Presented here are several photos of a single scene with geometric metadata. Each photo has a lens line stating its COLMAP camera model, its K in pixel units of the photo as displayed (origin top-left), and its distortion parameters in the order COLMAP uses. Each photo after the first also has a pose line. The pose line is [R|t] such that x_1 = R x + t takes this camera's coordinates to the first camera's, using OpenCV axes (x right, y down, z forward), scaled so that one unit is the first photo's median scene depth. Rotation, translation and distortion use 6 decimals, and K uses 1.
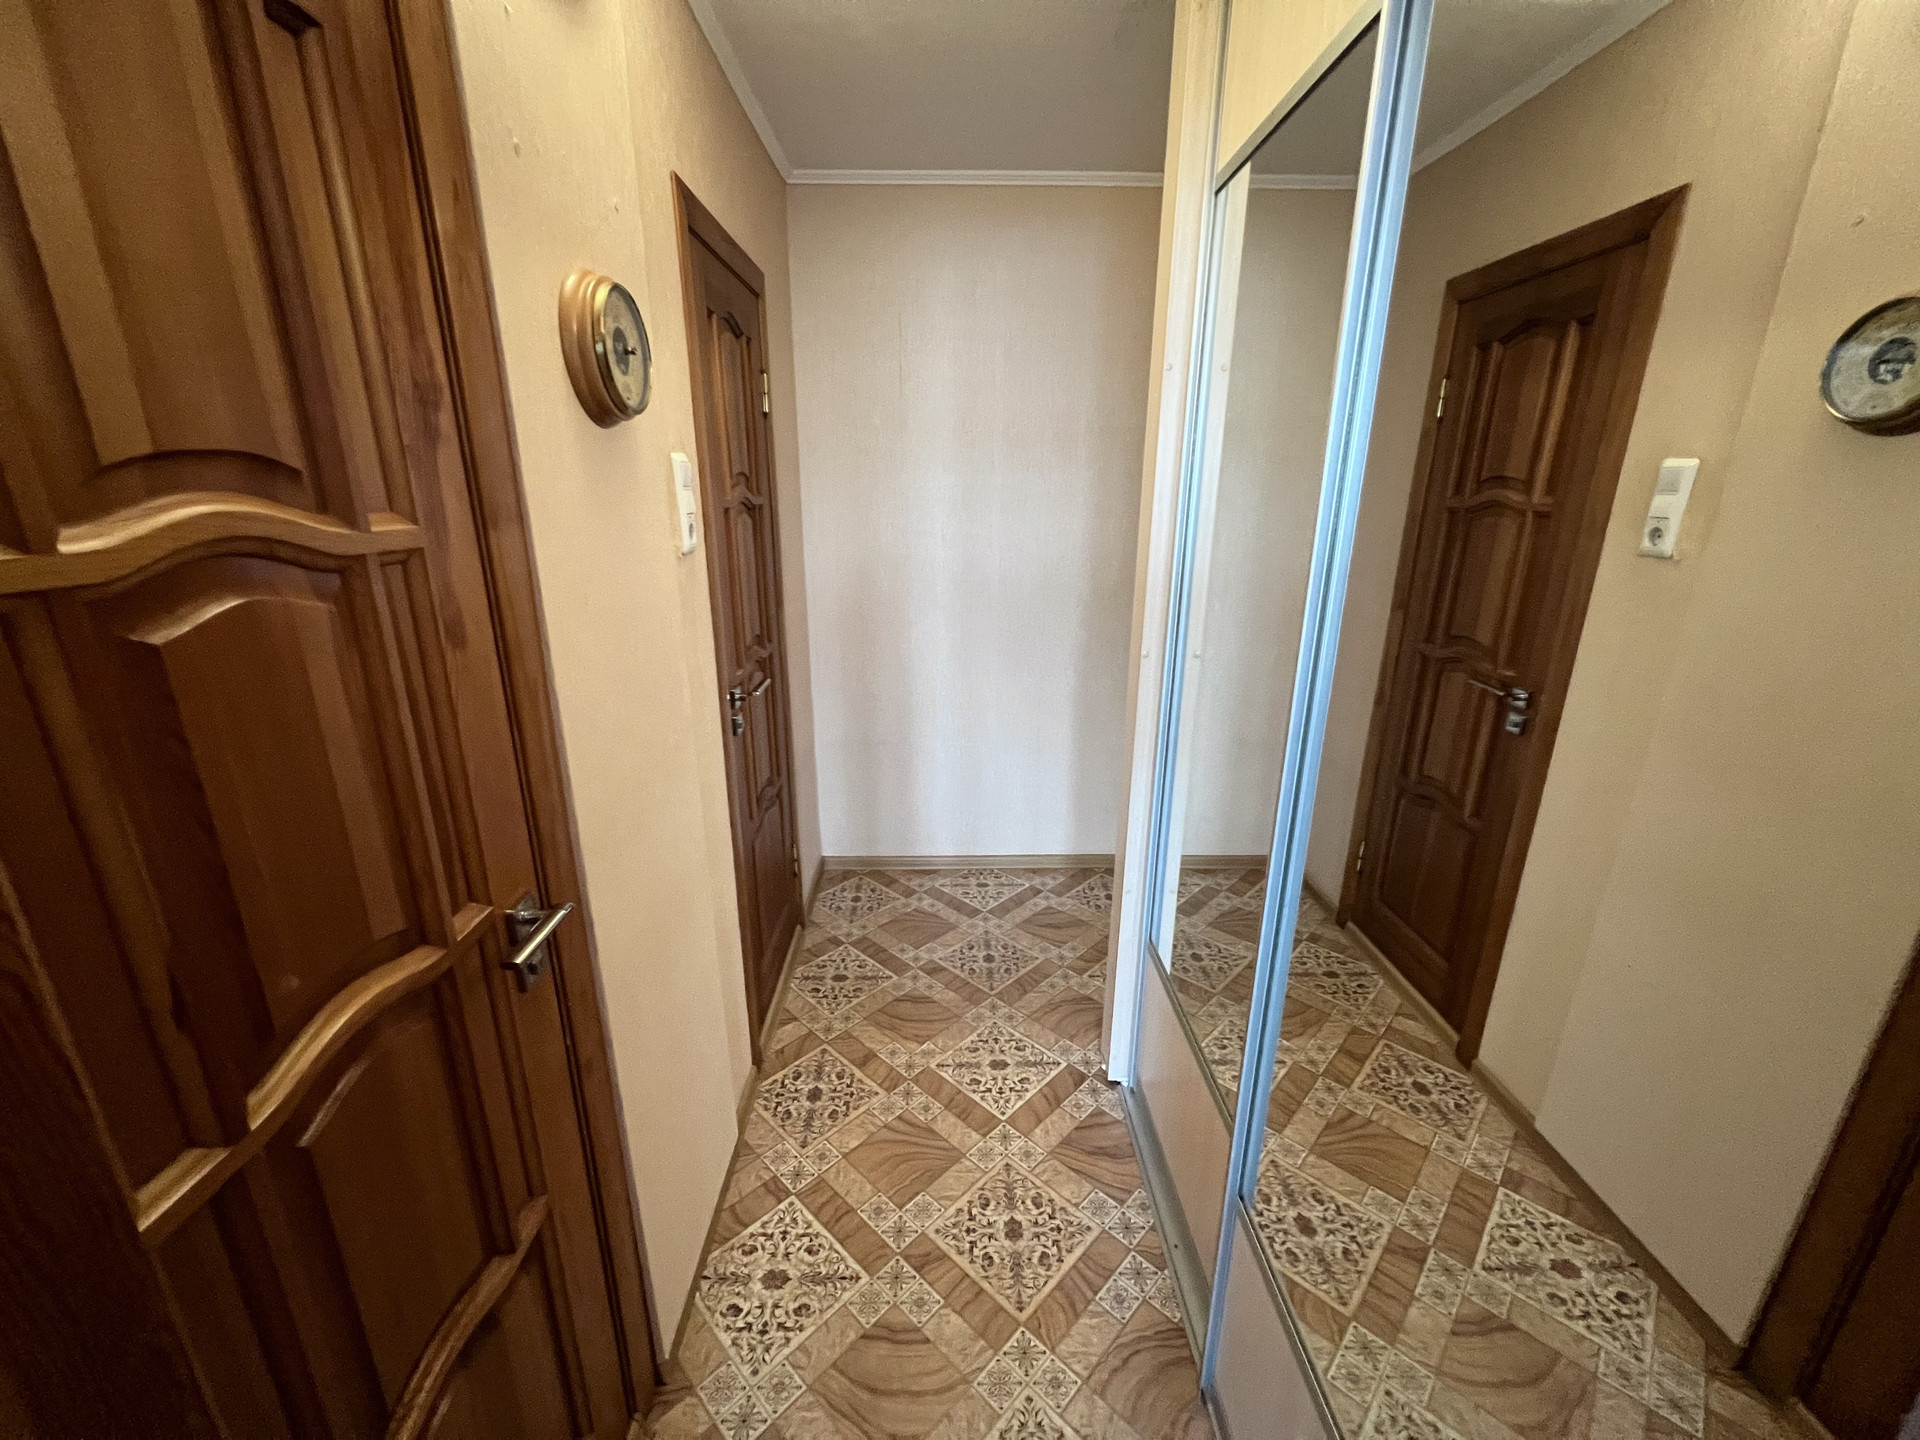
lens RADIAL K [[766.7, 0, 955.3], [0, 766.7, 727.2], [0, 0, 1]] dist [-0.001464, 0.000501]
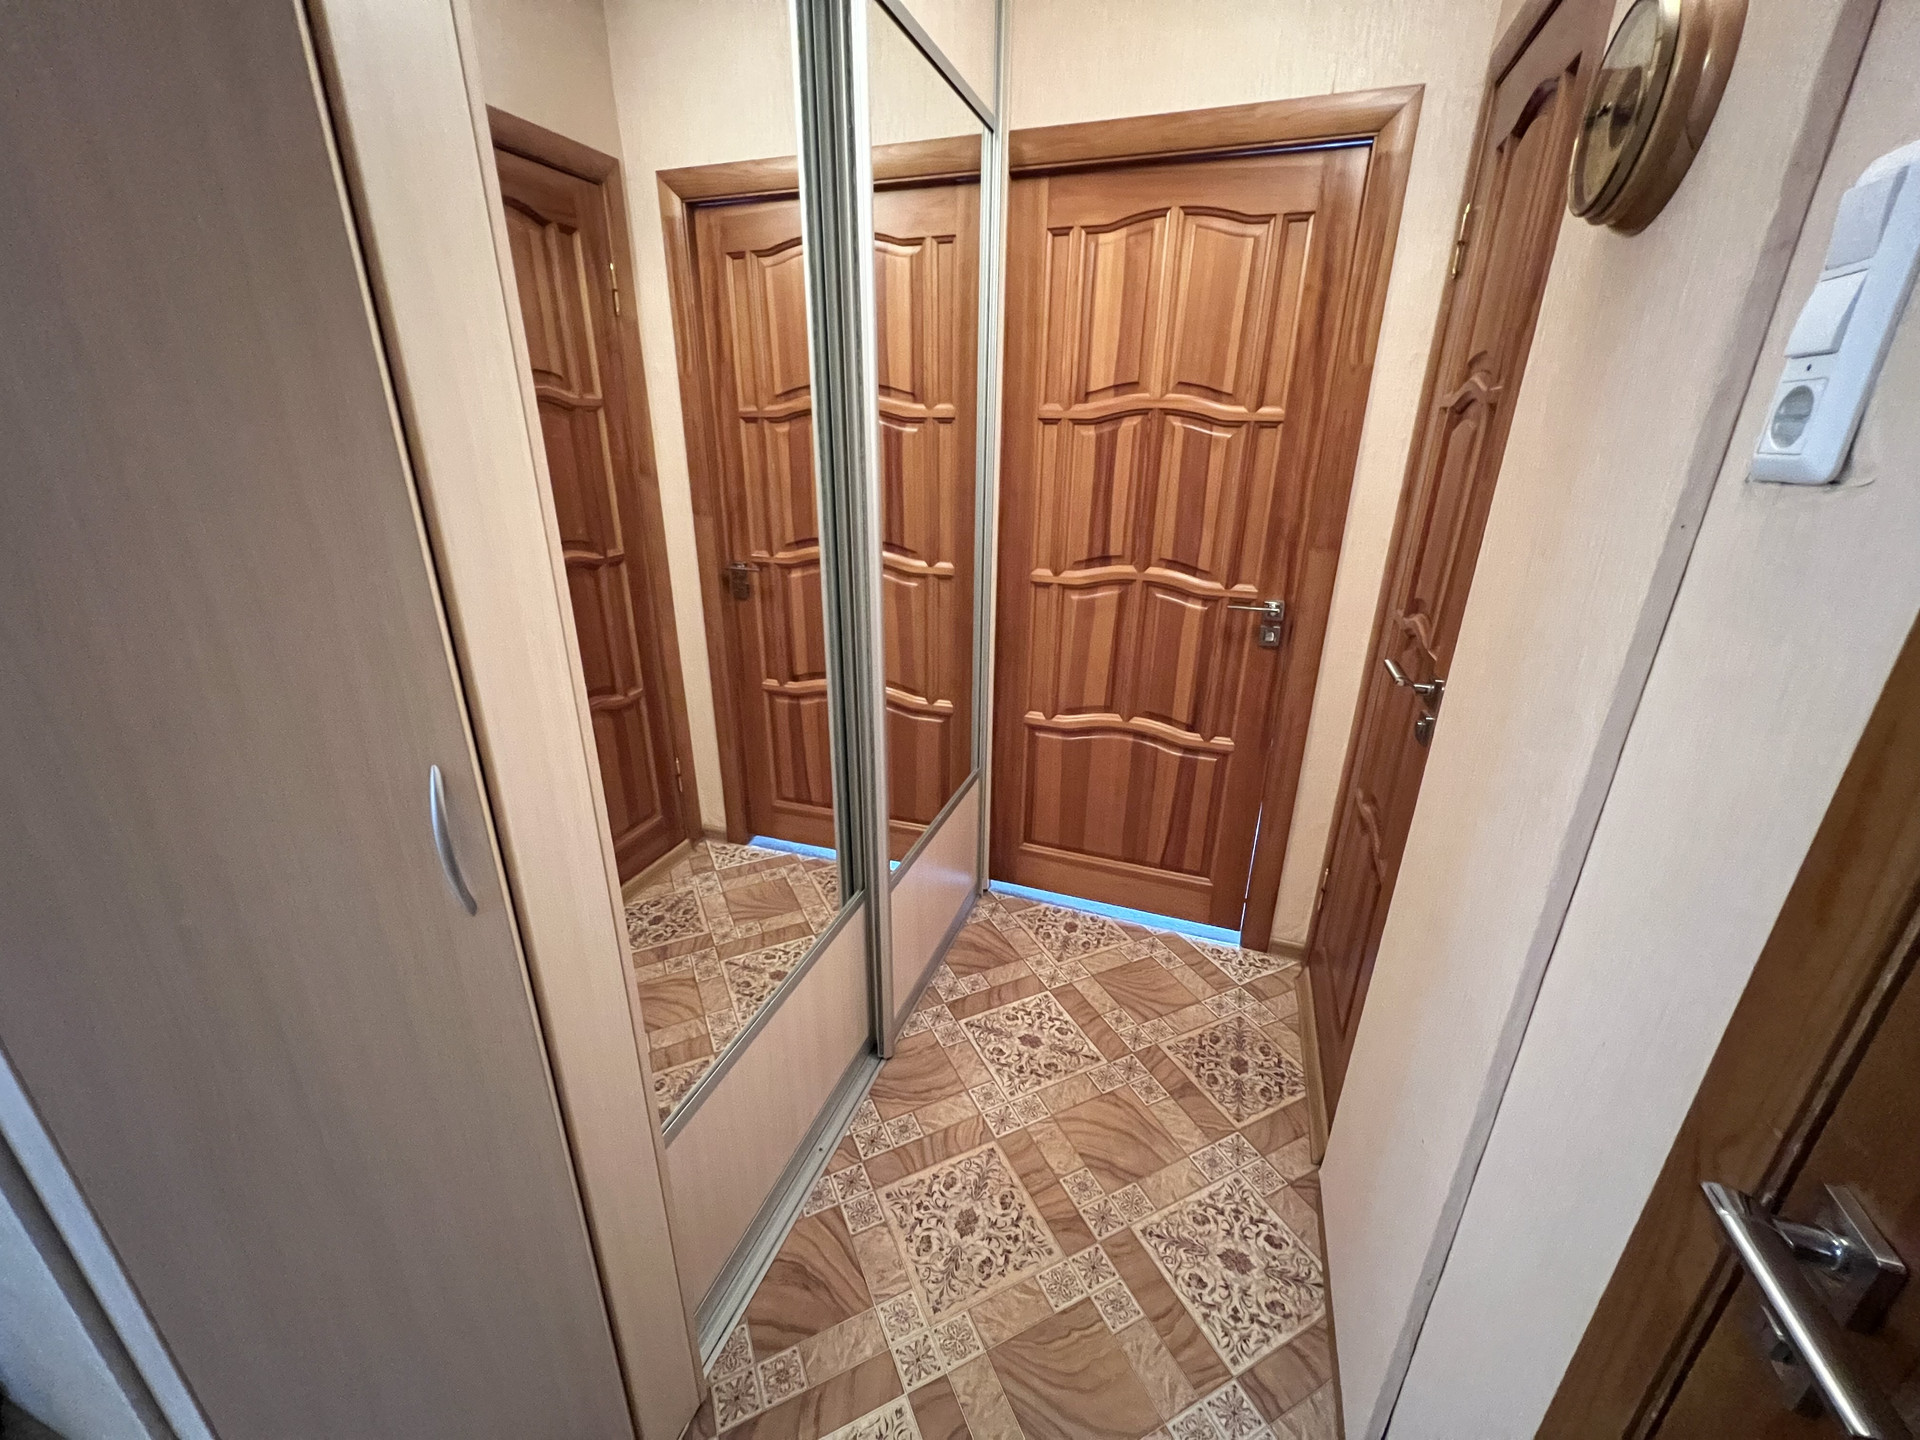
lens RADIAL K [[766.7, 0, 956.6], [0, 766.7, 719.5], [0, 0, 1]] dist [-0.001464, 0.000501]
pose [[-0.938095, -0.135206, 0.318899, -0.123036], [0.088350, 0.796816, 0.597728, -0.357578], [-0.334920, 0.588901, -0.735544, 1.361302]]
